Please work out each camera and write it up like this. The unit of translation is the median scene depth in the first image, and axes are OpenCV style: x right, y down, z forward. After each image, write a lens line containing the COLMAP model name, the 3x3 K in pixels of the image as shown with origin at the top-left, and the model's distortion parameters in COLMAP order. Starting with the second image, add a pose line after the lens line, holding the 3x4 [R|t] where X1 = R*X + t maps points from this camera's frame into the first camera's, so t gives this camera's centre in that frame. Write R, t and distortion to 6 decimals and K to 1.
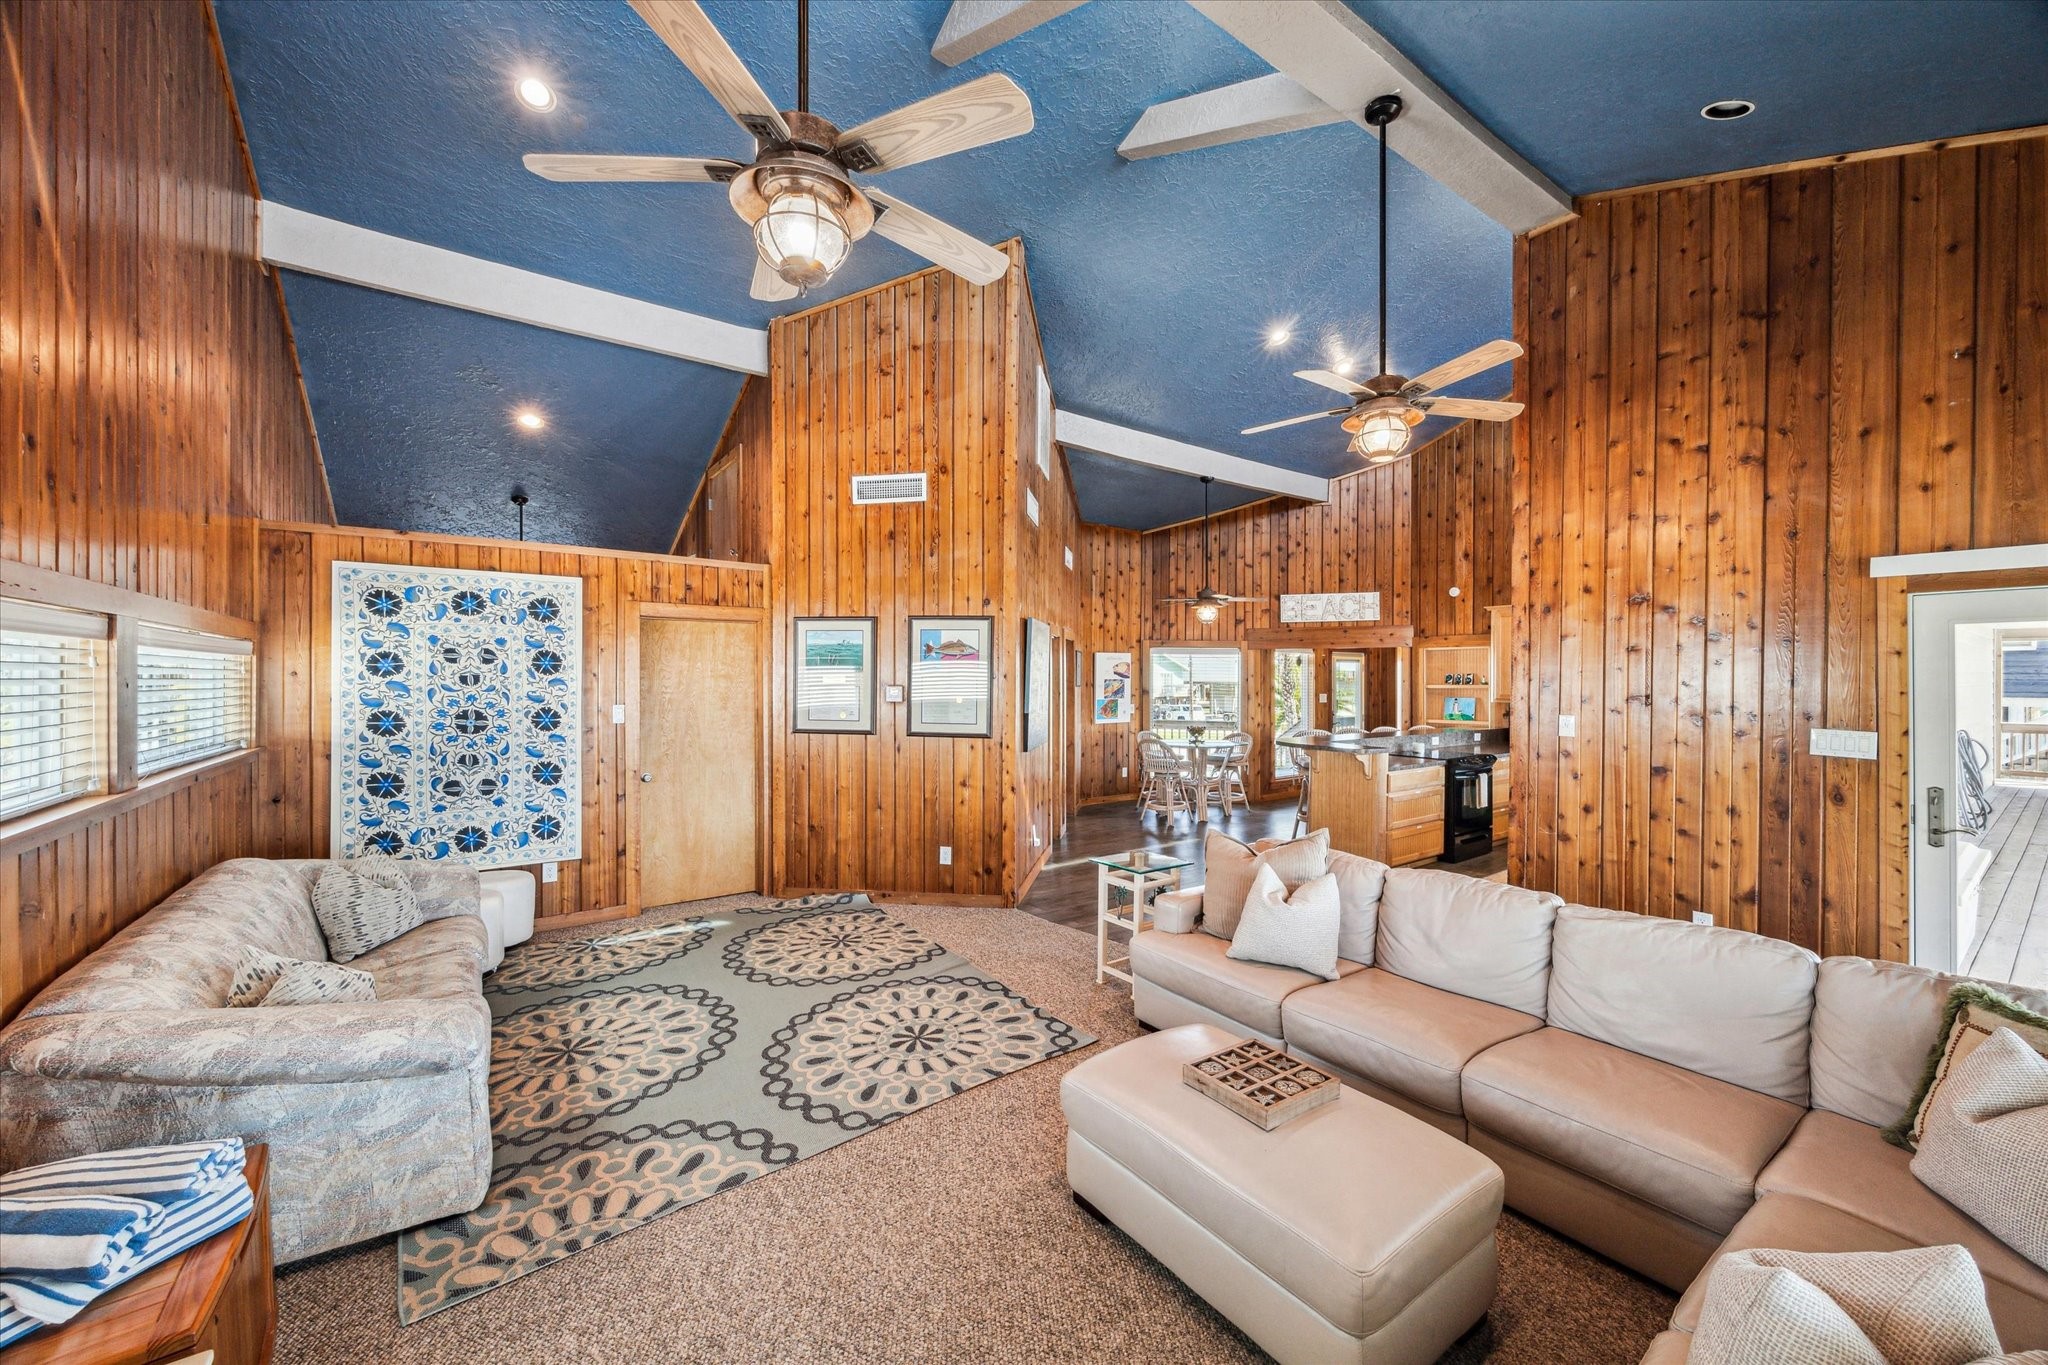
lens RADIAL K [[785.5, 0, 1031.3], [0, 785.5, 690.4], [0, 0, 1]] dist [-0.000208, -0.000012]
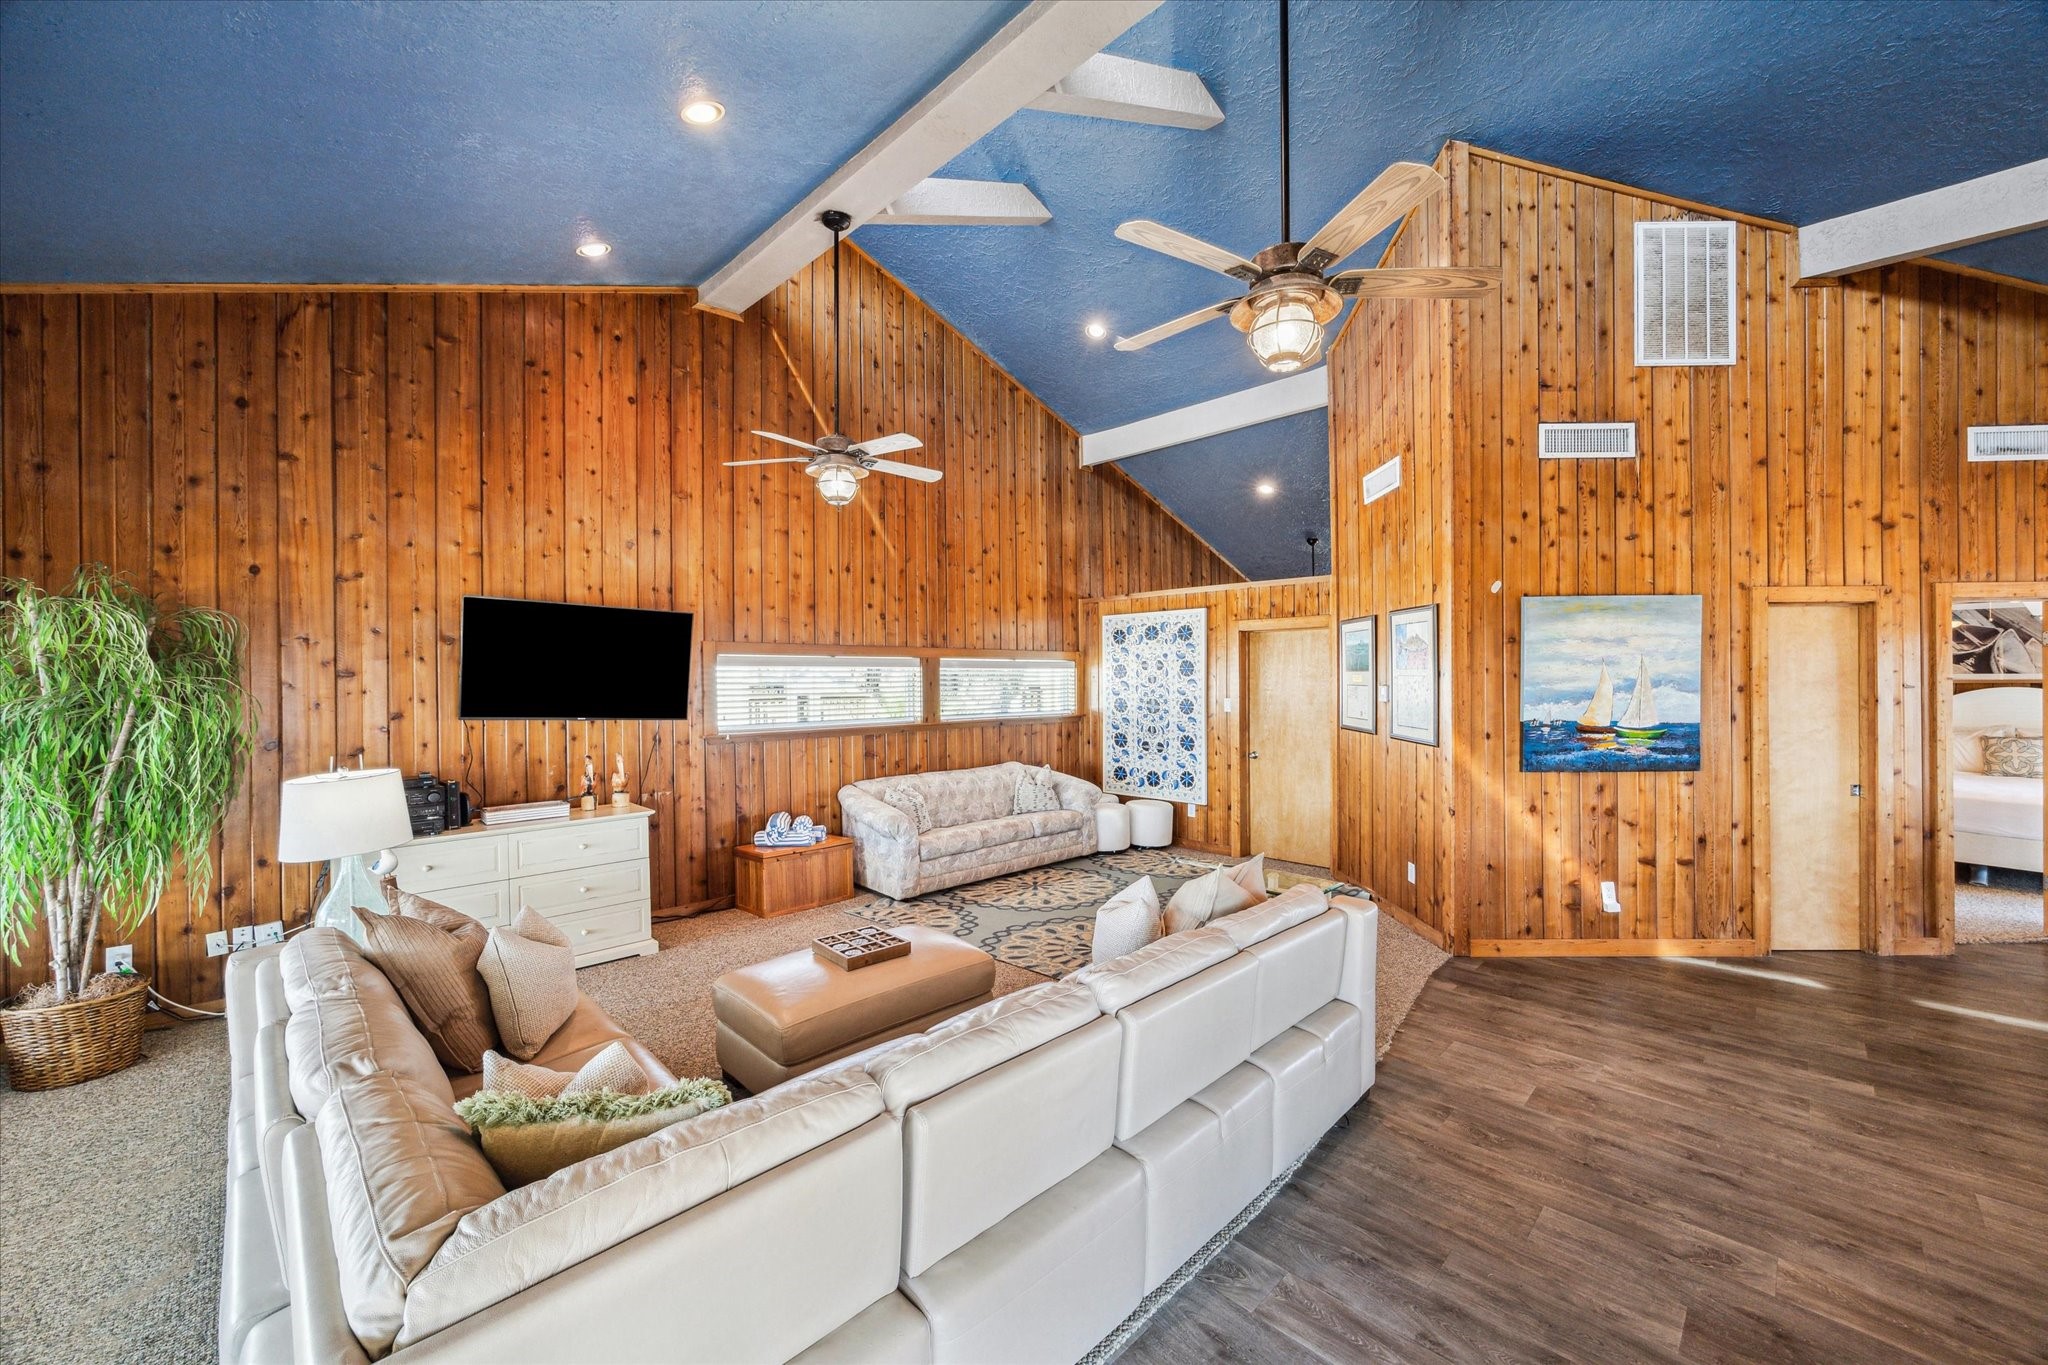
lens RADIAL K [[787.7, 0, 1019.2], [0, 787.7, 669.8], [0, 0, 1]] dist [-0.000477, 0.000211]
pose [[0.139412, -0.016449, -0.990098, 0.896960], [-0.008247, 0.999808, -0.017772, -0.003506], [0.990200, 0.010643, 0.139250, 0.525031]]
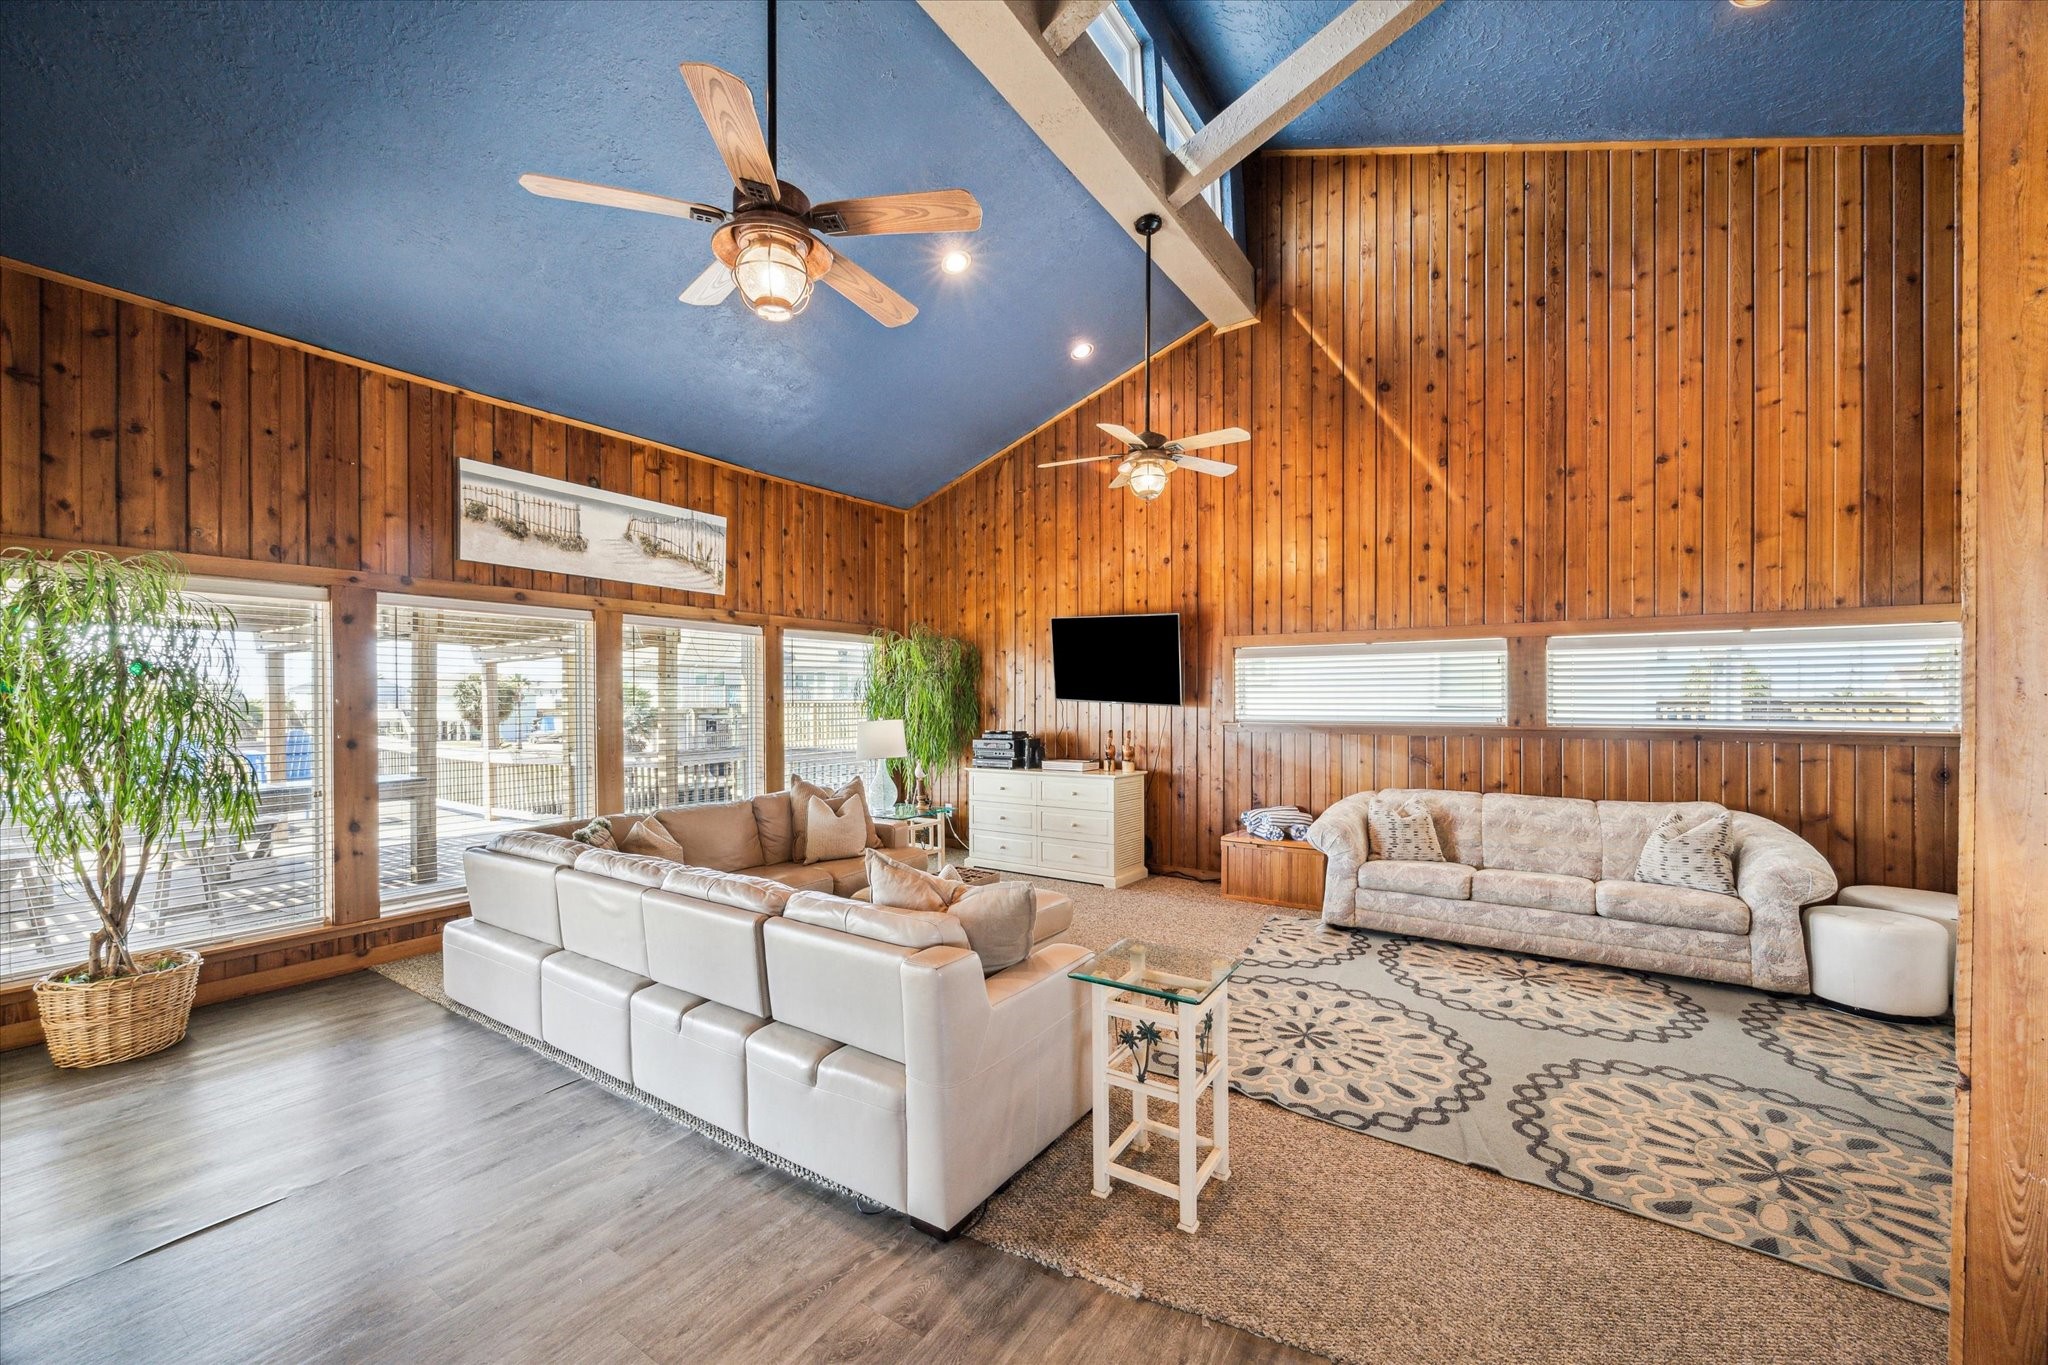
lens RADIAL K [[785.5, 0, 1031.3], [0, 785.5, 690.4], [0, 0, 1]] dist [-0.000208, -0.000012]
pose [[-0.934443, 0.000966, -0.356112, 0.387777], [-0.002717, 0.999948, 0.009842, 0.014025], [0.356103, 0.010164, -0.934391, 1.362720]]
